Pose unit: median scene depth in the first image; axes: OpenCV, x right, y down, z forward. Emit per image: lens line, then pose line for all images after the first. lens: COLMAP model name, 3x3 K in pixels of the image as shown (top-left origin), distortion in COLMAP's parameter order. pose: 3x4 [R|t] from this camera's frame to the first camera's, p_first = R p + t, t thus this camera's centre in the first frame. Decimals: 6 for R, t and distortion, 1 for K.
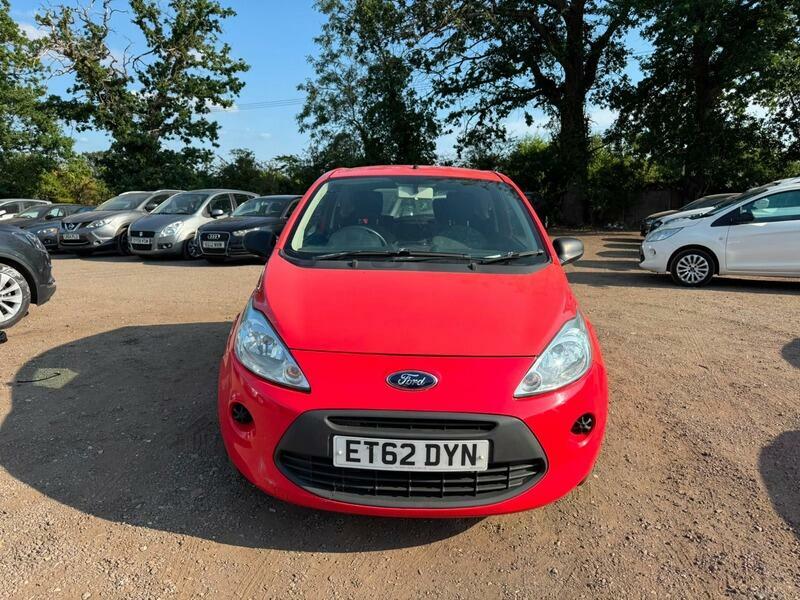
lens RADIAL K [[600.6, 0, 396.0], [0, 600.6, 304.1], [0, 0, 1]] dist [-0.025041, 0.007235]
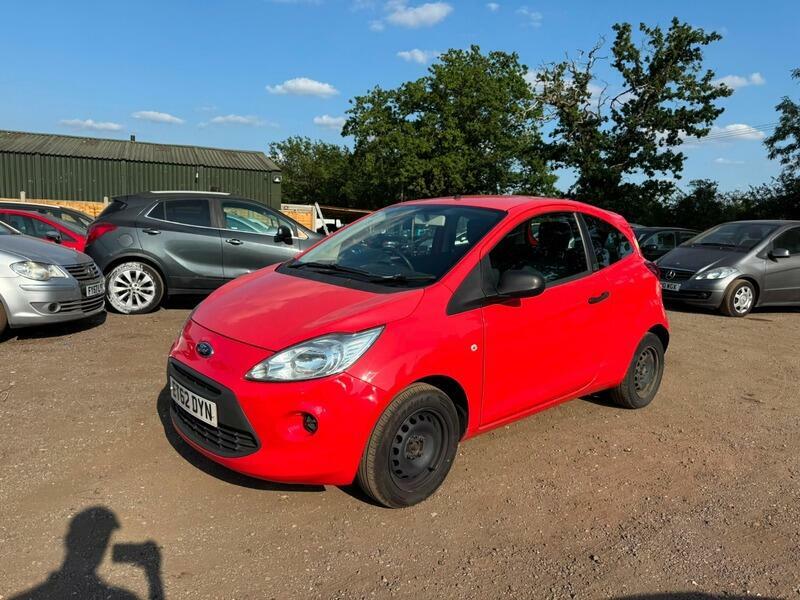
lens RADIAL K [[600.6, 0, 396.0], [0, 600.6, 304.1], [0, 0, 1]] dist [-0.025041, 0.007235]
pose [[0.666958, 0.108201, -0.737197, 0.127254], [-0.147777, 0.988954, 0.011456, -0.005783], [0.730294, 0.101301, 0.675581, 0.035714]]
